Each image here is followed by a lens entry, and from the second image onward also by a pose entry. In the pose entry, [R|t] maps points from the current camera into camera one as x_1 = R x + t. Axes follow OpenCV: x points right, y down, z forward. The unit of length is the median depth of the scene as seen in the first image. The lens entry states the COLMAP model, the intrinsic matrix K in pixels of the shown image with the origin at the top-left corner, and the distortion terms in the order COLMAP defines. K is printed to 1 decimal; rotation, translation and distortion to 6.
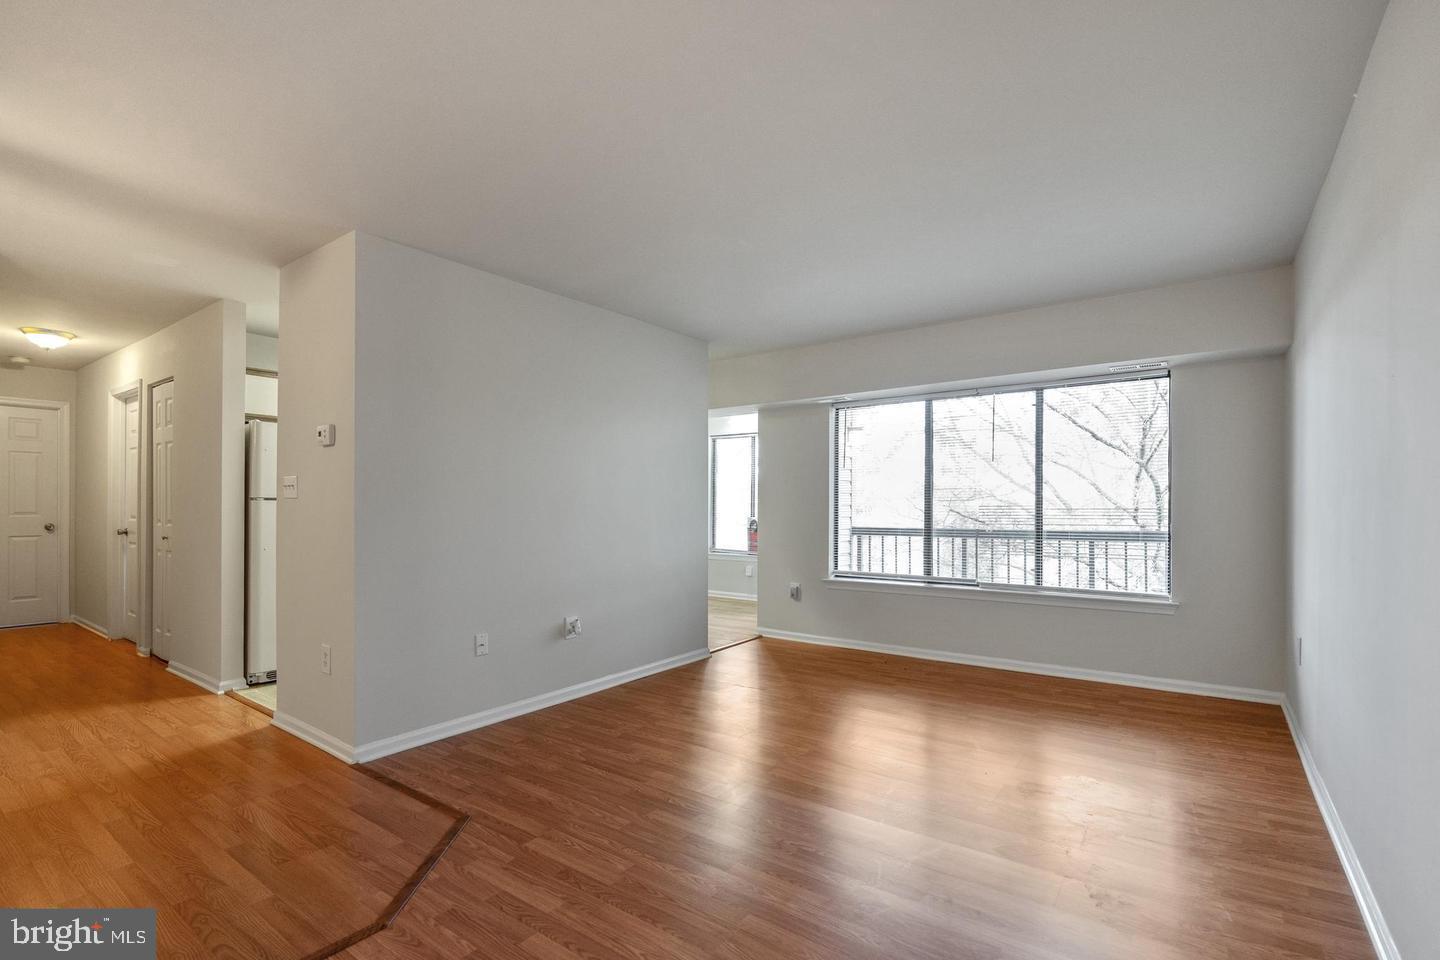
lens RADIAL K [[657.8, 0, 715.3], [0, 657.8, 492.0], [0, 0, 1]] dist [-0.000194, 0.000933]
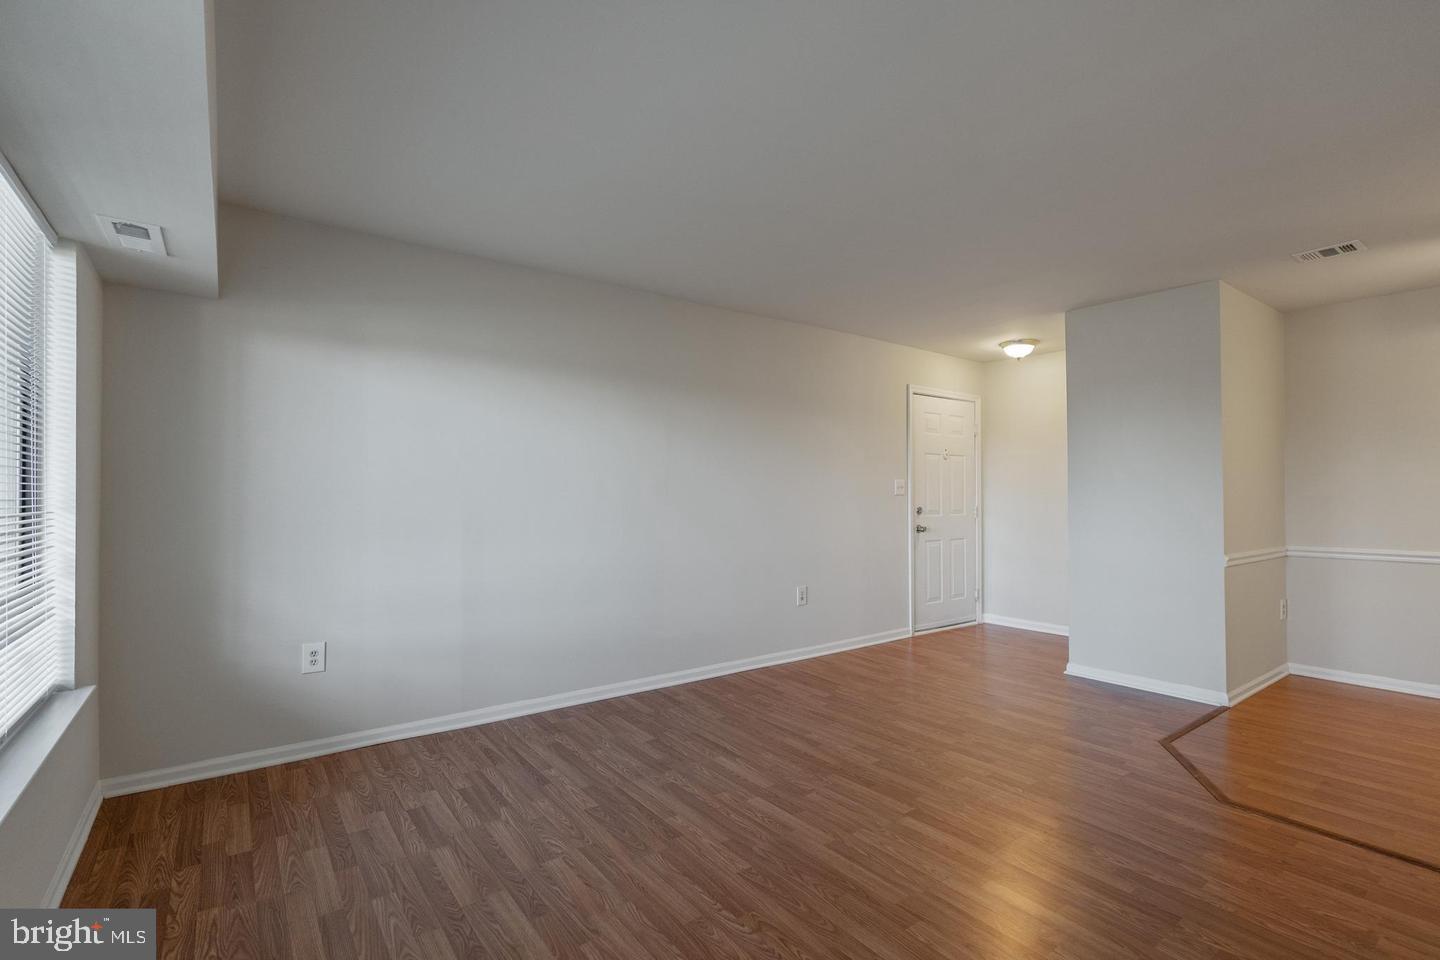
lens RADIAL K [[667.8, 0, 726.5], [0, 667.8, 496.5], [0, 0, 1]] dist [-0.000661, 0.000507]
pose [[-0.960794, 0.000153, 0.277264, 0.063007], [-0.006708, 0.999694, -0.023797, 0.029097], [-0.277183, -0.024723, -0.960499, 1.617373]]
